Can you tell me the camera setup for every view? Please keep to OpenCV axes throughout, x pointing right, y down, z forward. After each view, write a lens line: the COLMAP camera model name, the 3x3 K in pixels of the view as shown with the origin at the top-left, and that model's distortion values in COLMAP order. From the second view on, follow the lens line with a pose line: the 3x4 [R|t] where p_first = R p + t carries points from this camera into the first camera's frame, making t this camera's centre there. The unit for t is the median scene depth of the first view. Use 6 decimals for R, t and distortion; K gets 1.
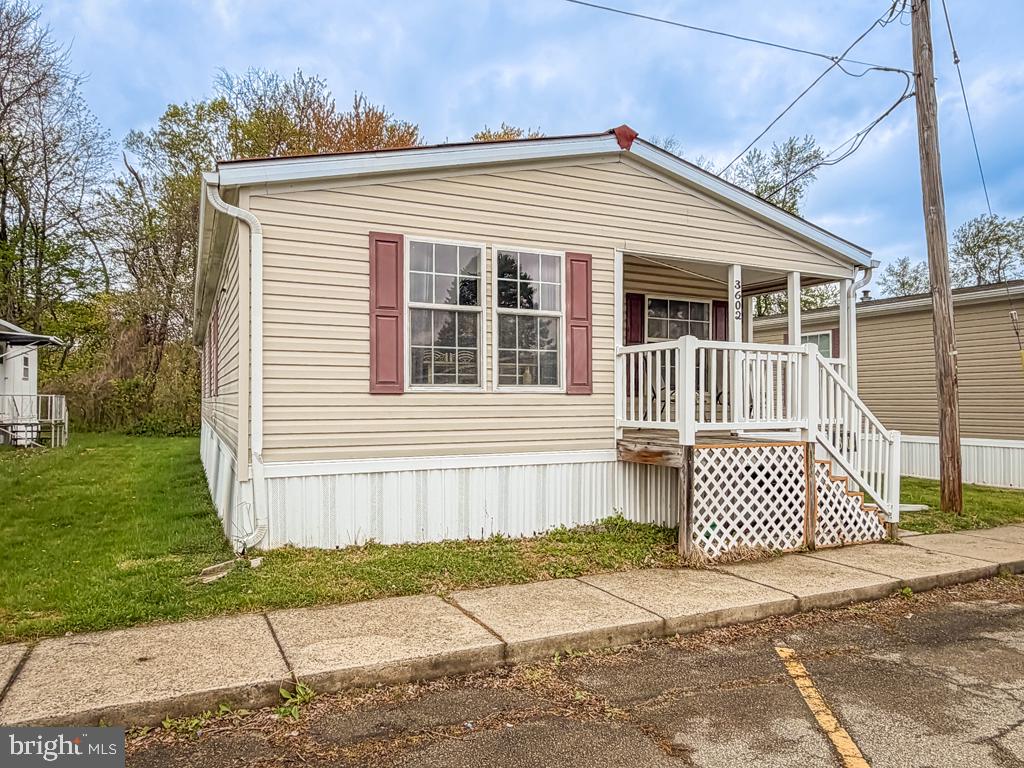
lens RADIAL K [[647.2, 0, 575.1], [0, 647.2, 379.8], [0, 0, 1]] dist [-0.002185, 0.000965]
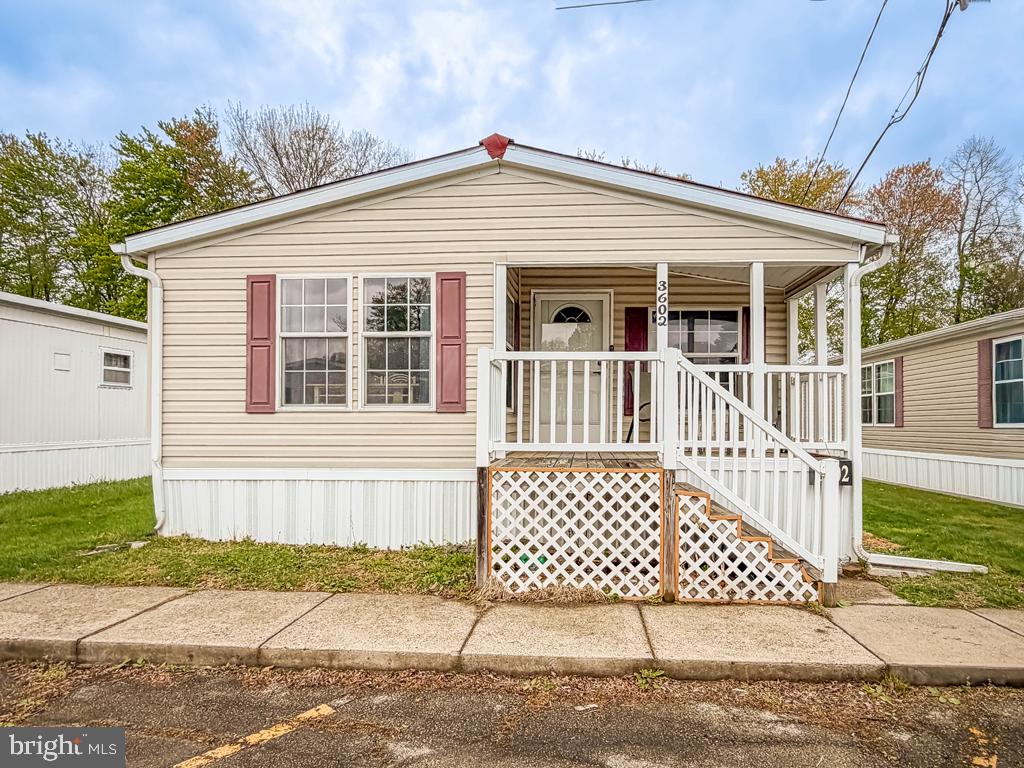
lens RADIAL K [[579.7, 0, 549.6], [0, 579.7, 403.8], [0, 0, 1]] dist [-0.001755, 0.001115]
pose [[0.881014, -0.013995, -0.472882, 0.611165], [0.014298, 0.999893, -0.002955, 0.014835], [0.472873, -0.004158, 0.881121, 0.303936]]
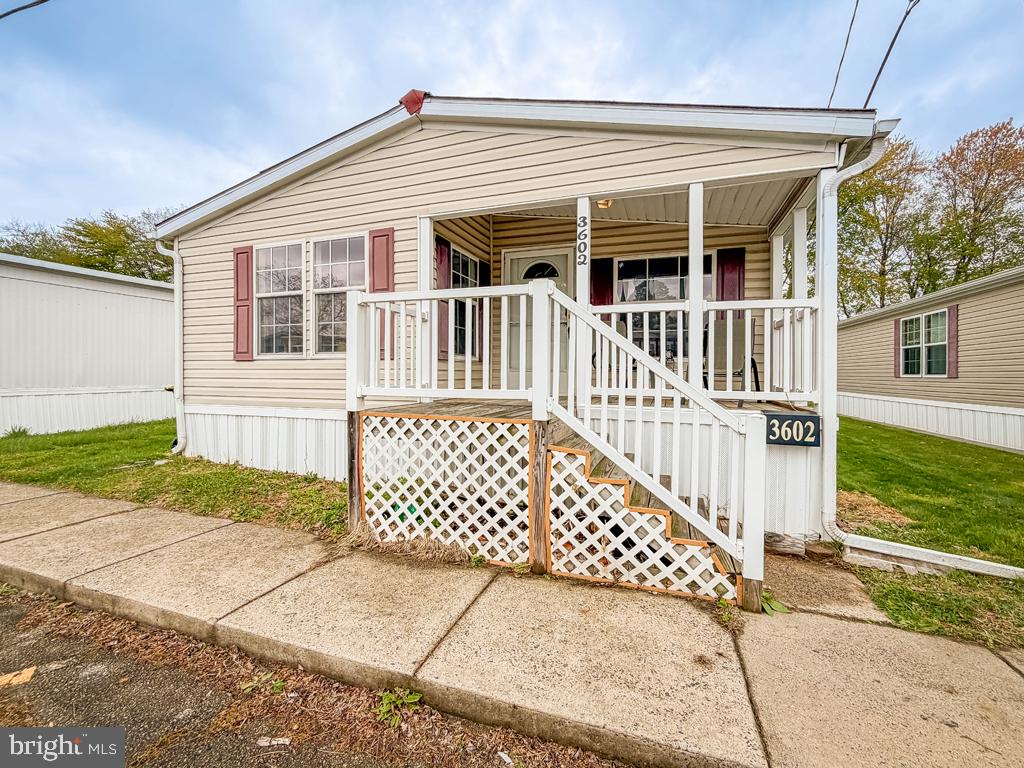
lens RADIAL K [[425.8, 0, 485.1], [0, 425.8, 368.7], [0, 0, 1]] dist [-0.000169, -0.000207]
pose [[0.696408, -0.005342, -0.717626, 0.692085], [0.019697, 0.999738, 0.011673, 0.035863], [0.717375, -0.022264, 0.696331, 0.676072]]
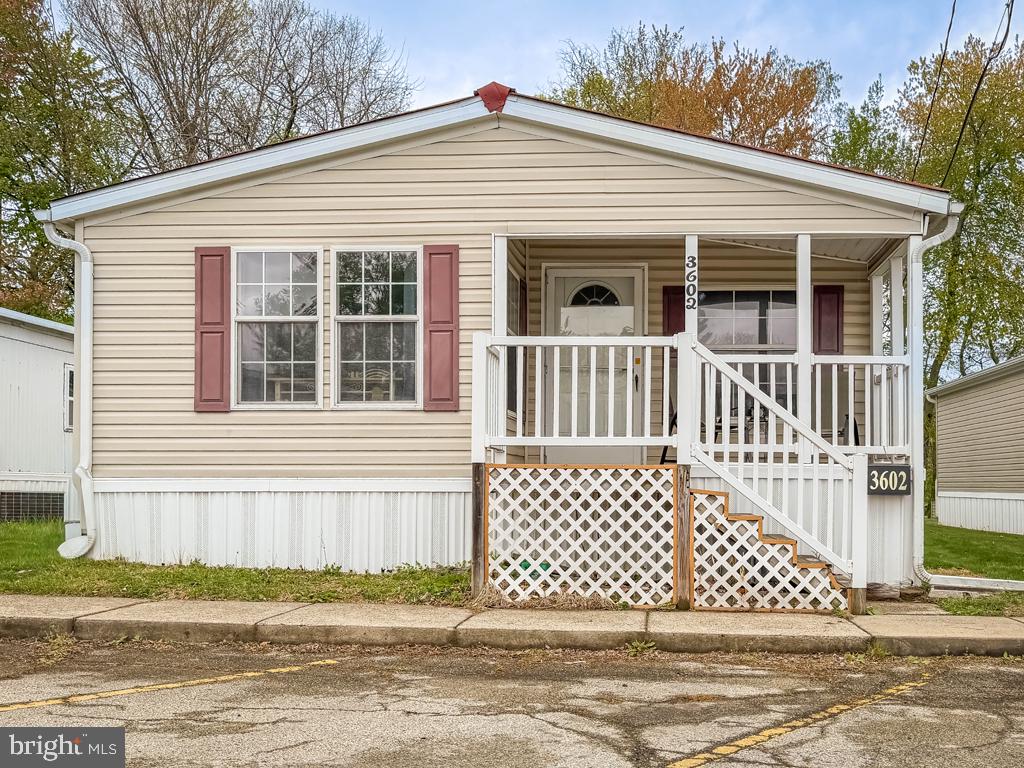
lens RADIAL K [[968.3, 0, 619.8], [0, 968.3, 431.0], [0, 0, 1]] dist [0.041518, -0.066508]
pose [[0.893131, -0.021769, -0.449269, 0.847234], [0.017074, 0.999749, -0.014500, 0.076342], [0.449472, 0.005279, 0.893279, -0.030172]]
